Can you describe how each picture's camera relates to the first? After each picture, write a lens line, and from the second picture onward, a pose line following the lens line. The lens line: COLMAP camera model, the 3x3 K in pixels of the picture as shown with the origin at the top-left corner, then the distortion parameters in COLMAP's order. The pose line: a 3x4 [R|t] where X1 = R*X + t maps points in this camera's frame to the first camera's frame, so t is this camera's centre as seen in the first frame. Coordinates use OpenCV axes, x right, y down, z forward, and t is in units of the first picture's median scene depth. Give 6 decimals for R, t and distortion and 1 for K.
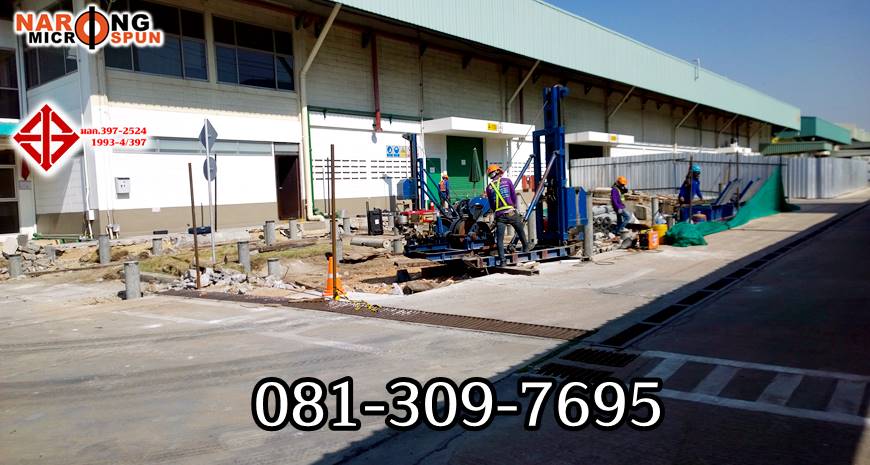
lens RADIAL K [[640.7, 0, 428.9], [0, 640.7, 226.5], [0, 0, 1]] dist [0.071133, -0.080705]
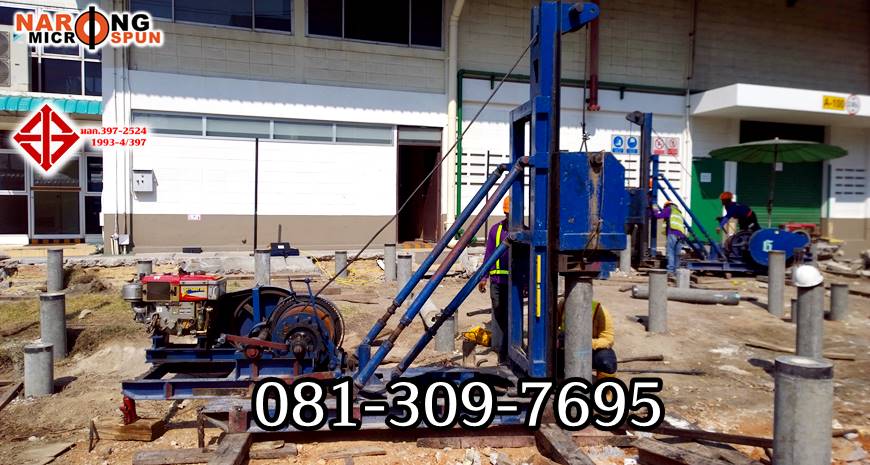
lens RADIAL K [[640.7, 0, 431.6], [0, 640.7, 229.9], [0, 0, 1]] dist [0.071133, -0.080705]
pose [[0.846011, 0.073103, -0.528131, 0.129195], [-0.077358, 0.996904, 0.014070, -0.031506], [0.527524, 0.028951, 0.849046, 0.403738]]
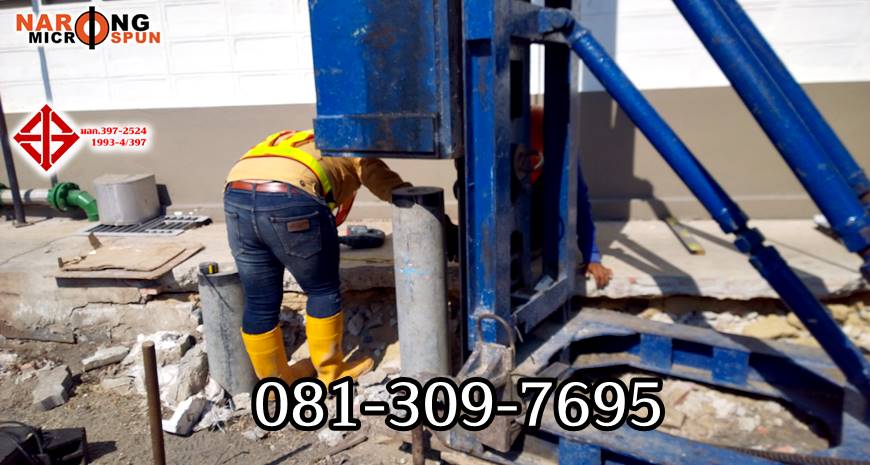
lens RADIAL K [[640.7, 0, 423.1], [0, 640.7, 232.3], [0, 0, 1]] dist [0.071133, -0.080705]
pose [[0.492974, 0.219378, -0.841932, 0.062527], [-0.024355, 0.970790, 0.238692, -0.054540], [0.869703, -0.097164, 0.483918, 0.954149]]
